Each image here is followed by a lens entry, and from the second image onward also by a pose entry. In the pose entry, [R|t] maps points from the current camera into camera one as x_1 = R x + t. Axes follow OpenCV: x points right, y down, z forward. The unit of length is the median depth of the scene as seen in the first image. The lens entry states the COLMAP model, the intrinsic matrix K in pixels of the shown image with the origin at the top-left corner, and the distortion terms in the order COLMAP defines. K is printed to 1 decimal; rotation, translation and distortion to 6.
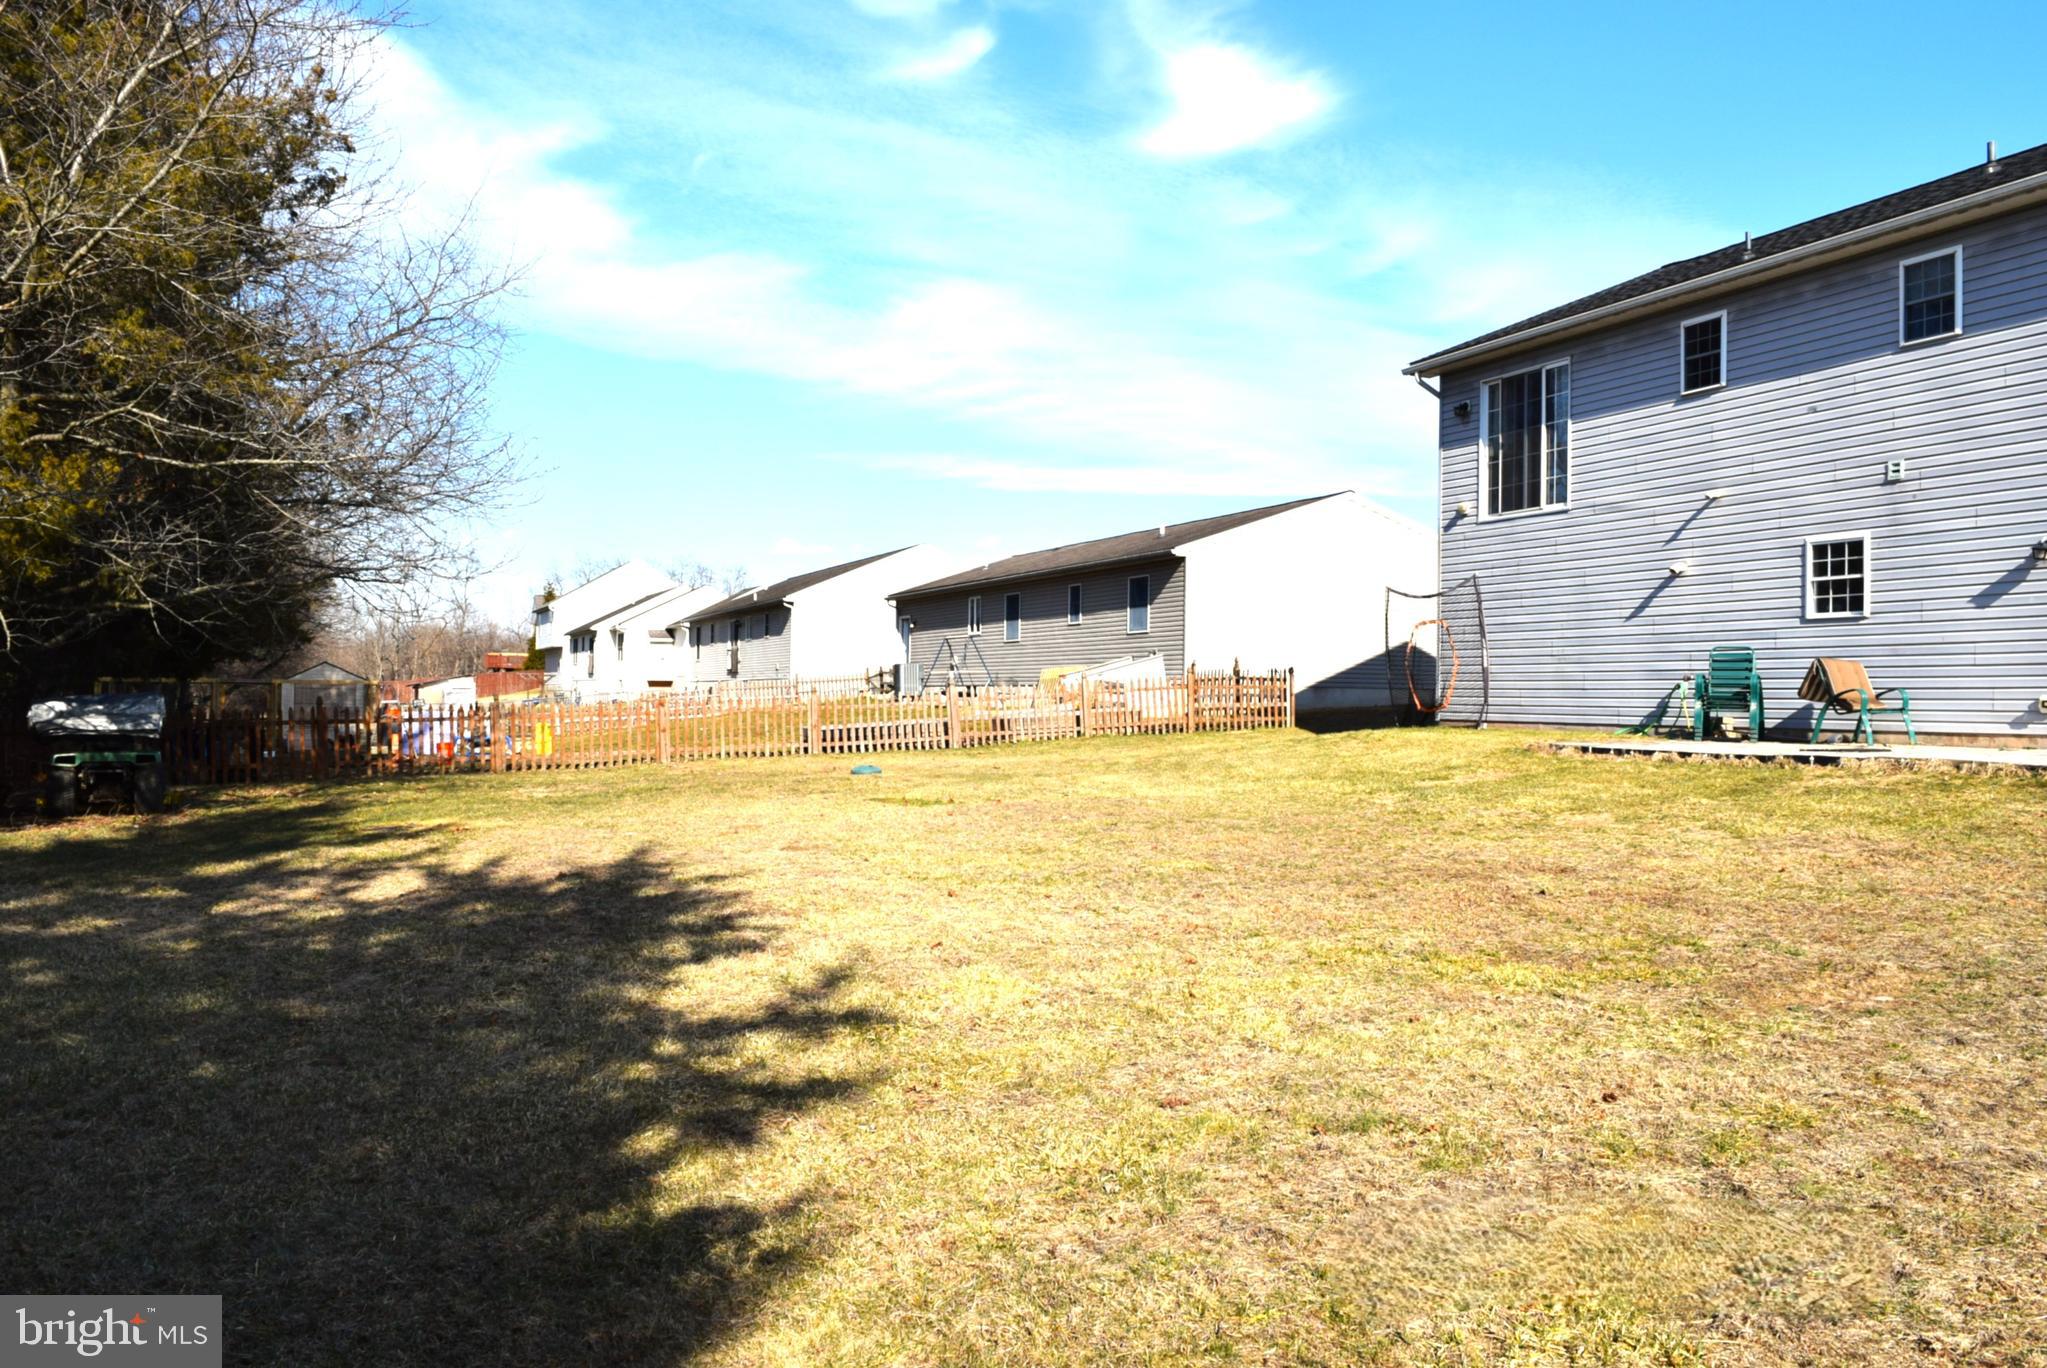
lens RADIAL K [[1591.4, 0, 1017.7], [0, 1591.4, 676.2], [0, 0, 1]] dist [-0.023531, 0.015097]
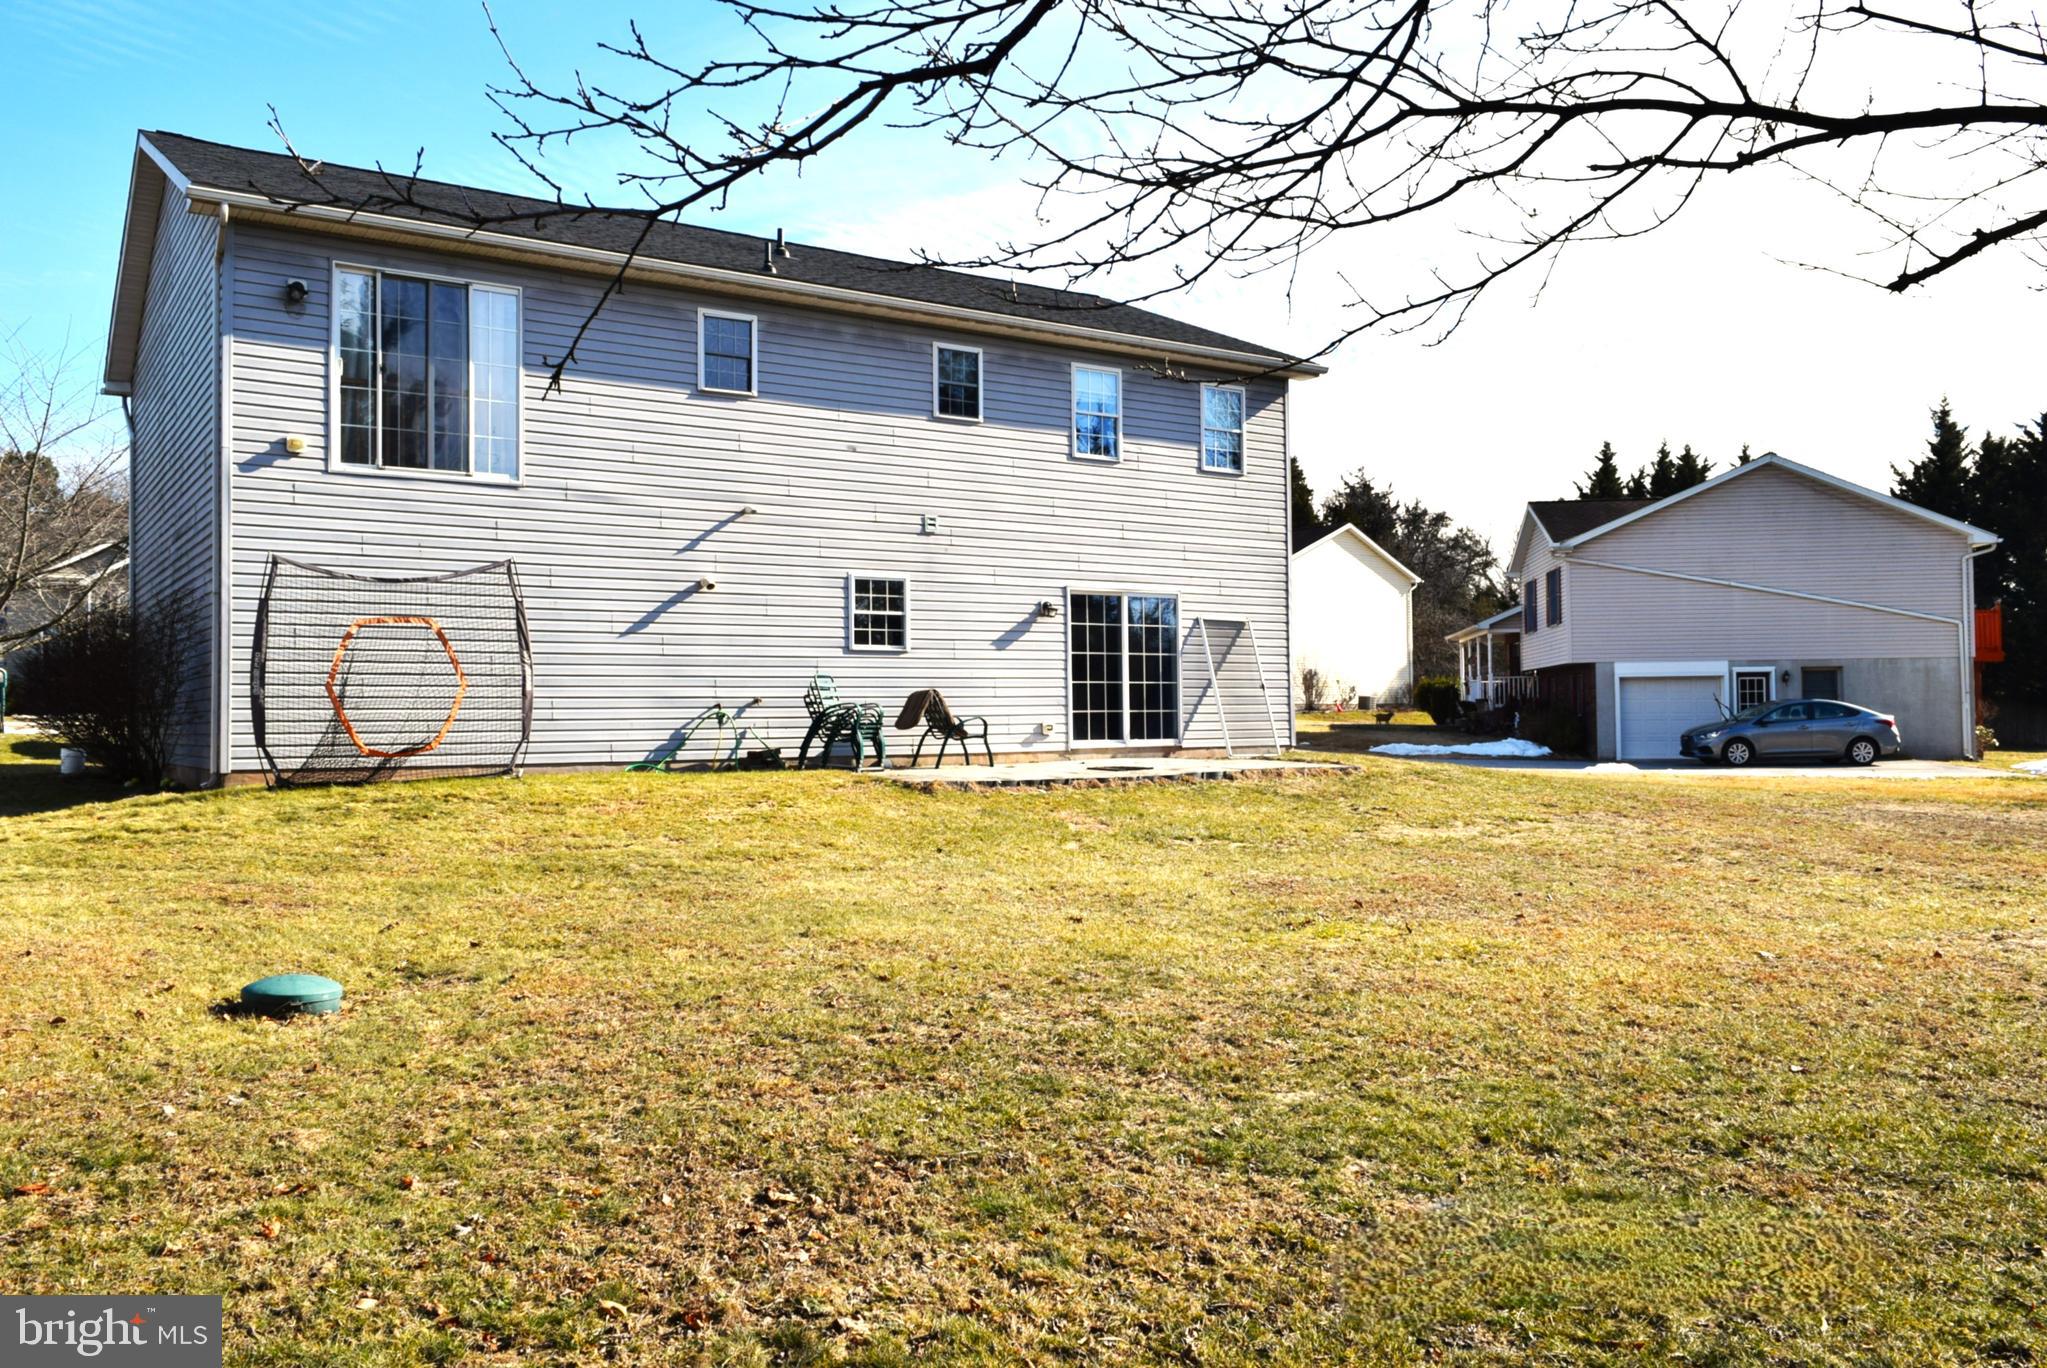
lens RADIAL K [[1591.4, 0, 1021.4], [0, 1591.4, 694.5], [0, 0, 1]] dist [-0.023531, 0.015097]
pose [[-0.202482, 0.013441, 0.979194, -0.575173], [-0.000783, 0.999903, -0.013888, 0.007875], [-0.979286, -0.003579, -0.202452, 1.172716]]
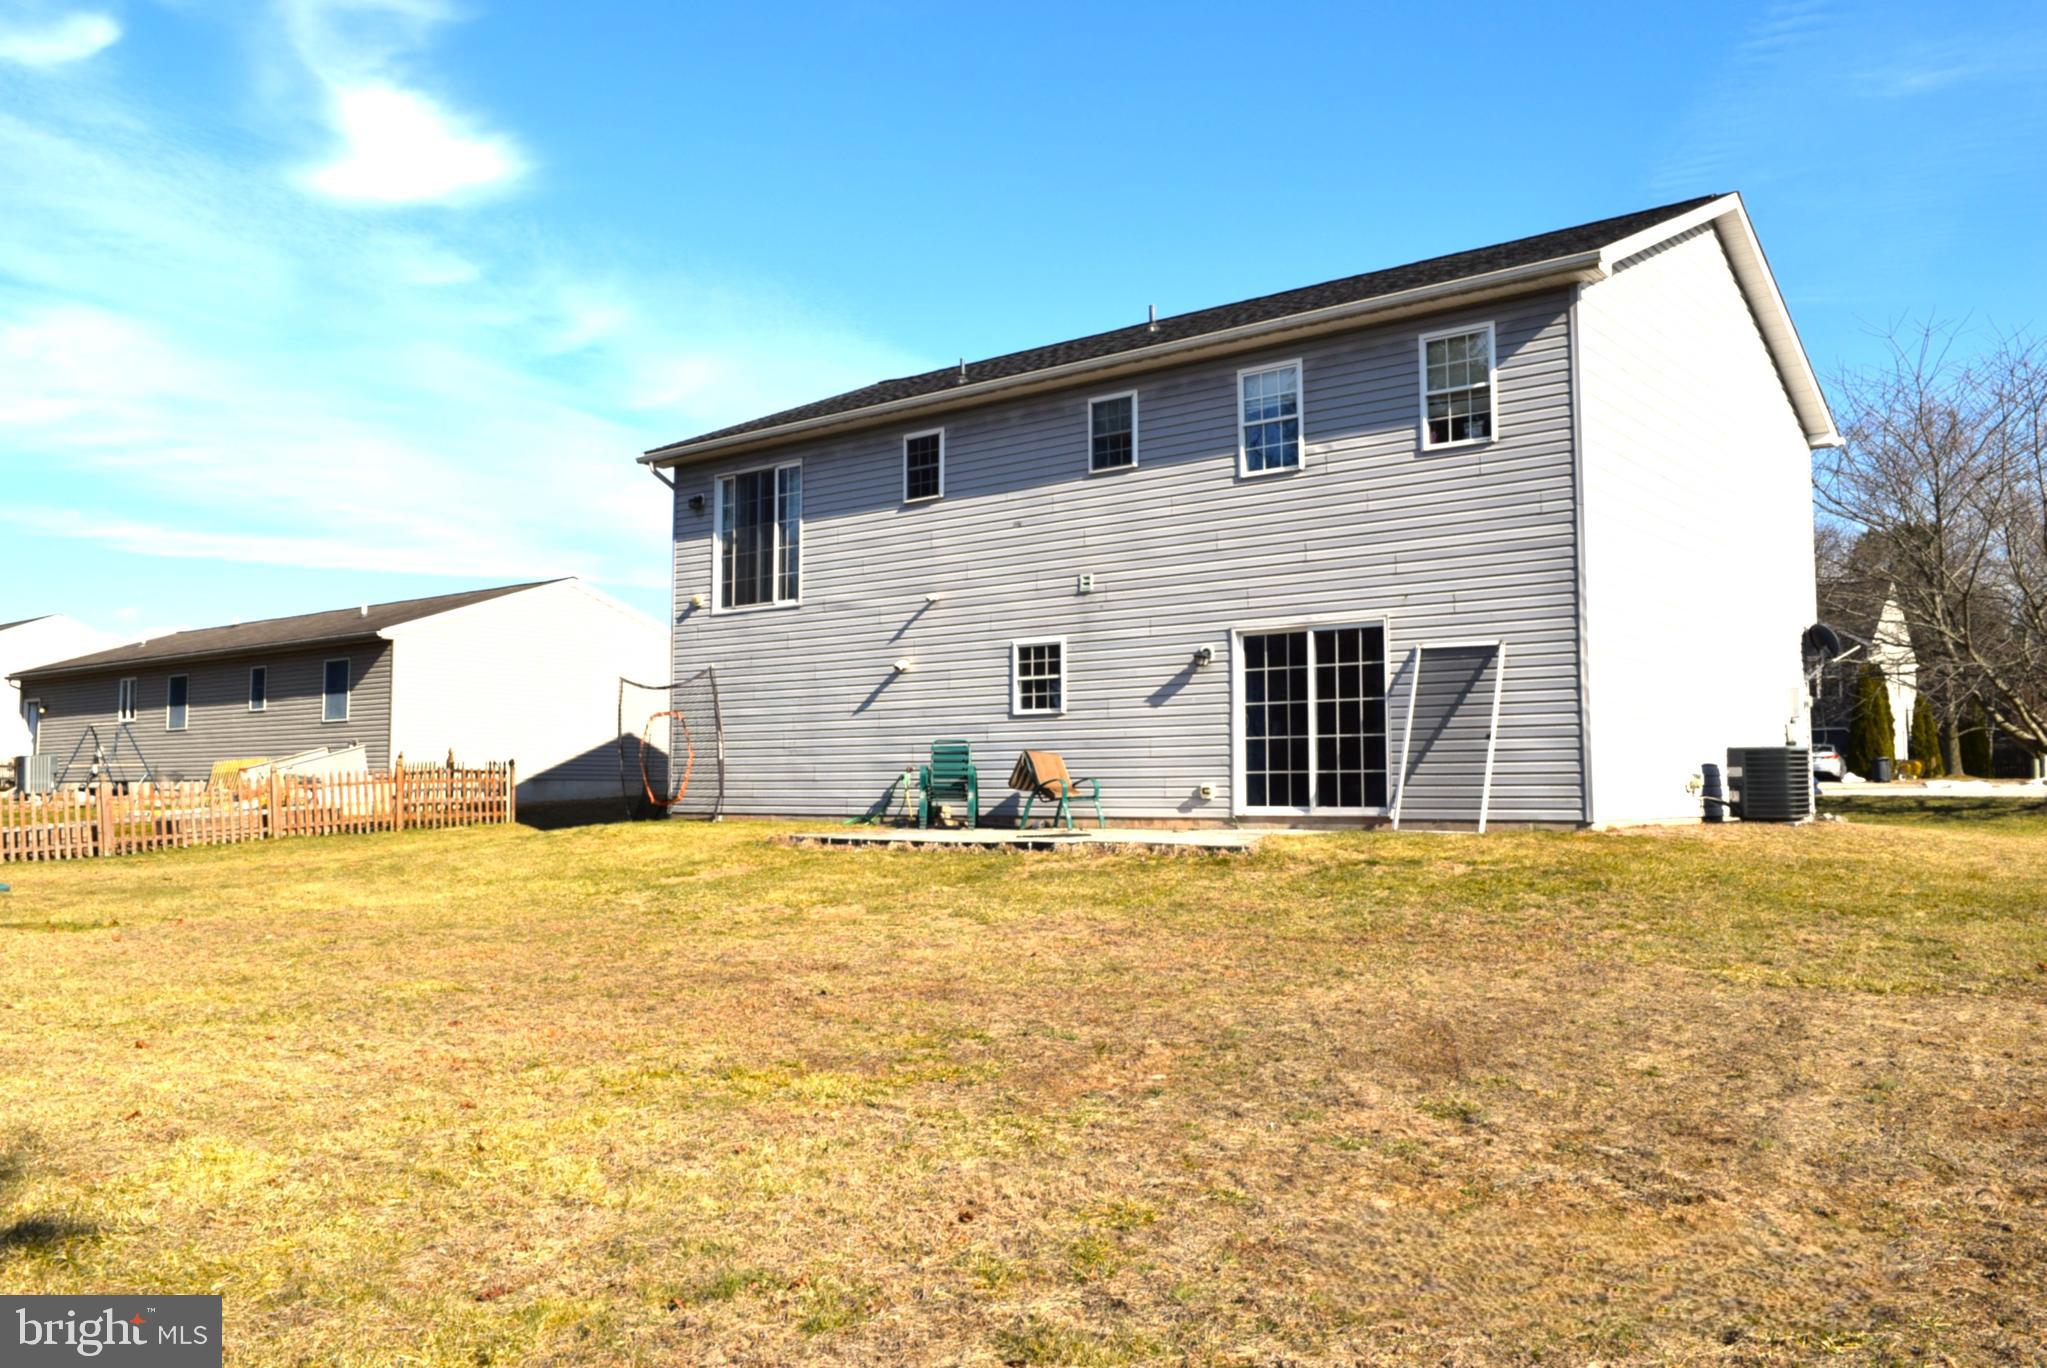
lens RADIAL K [[1591.4, 0, 1021.9], [0, 1591.4, 677.9], [0, 0, 1]] dist [-0.023531, 0.015097]
pose [[0.880444, 0.020236, 0.473717, -0.017785], [0.005831, 0.998551, -0.053493, -0.003018], [-0.474114, 0.049860, 0.879051, 0.034282]]
